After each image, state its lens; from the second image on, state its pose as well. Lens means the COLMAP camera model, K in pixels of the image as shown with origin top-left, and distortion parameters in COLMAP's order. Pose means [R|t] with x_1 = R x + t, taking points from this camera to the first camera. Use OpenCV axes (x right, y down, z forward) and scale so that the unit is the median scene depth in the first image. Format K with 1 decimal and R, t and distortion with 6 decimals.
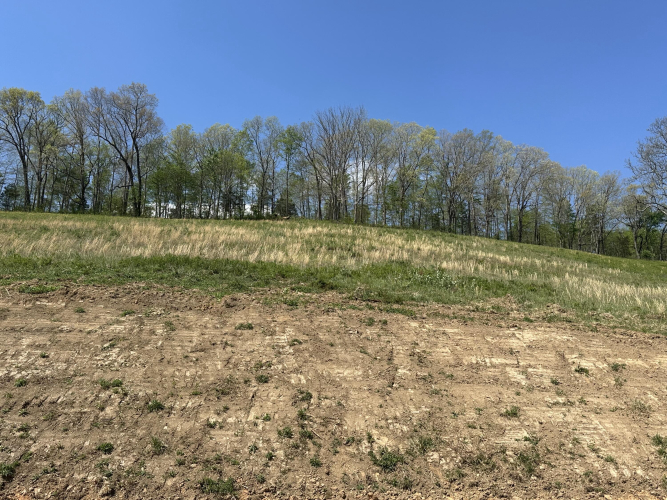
lens RADIAL K [[591.9, 0, 344.7], [0, 591.9, 246.7], [0, 0, 1]] dist [0.089041, -0.156514]
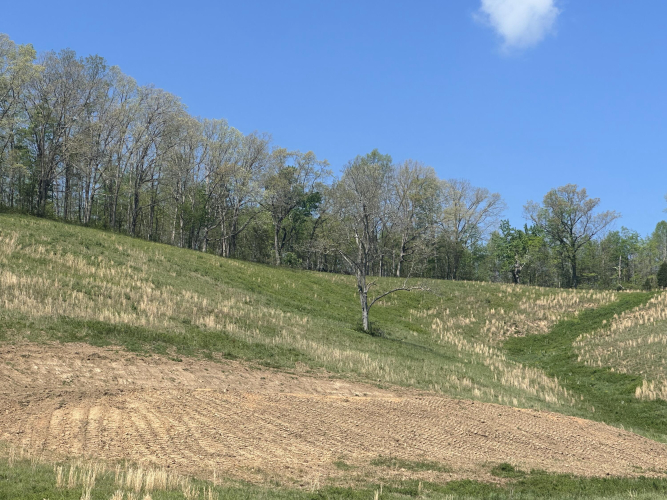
lens RADIAL K [[1599.1, 0, 343.7], [0, 1599.1, 224.2], [0, 0, 1]] dist [0.203065, 0.000000]
pose [[0.855597, 0.083624, 0.510844, -0.356466], [-0.110719, 0.993590, 0.022791, -0.072965], [-0.505663, -0.076060, 0.859371, -0.552290]]
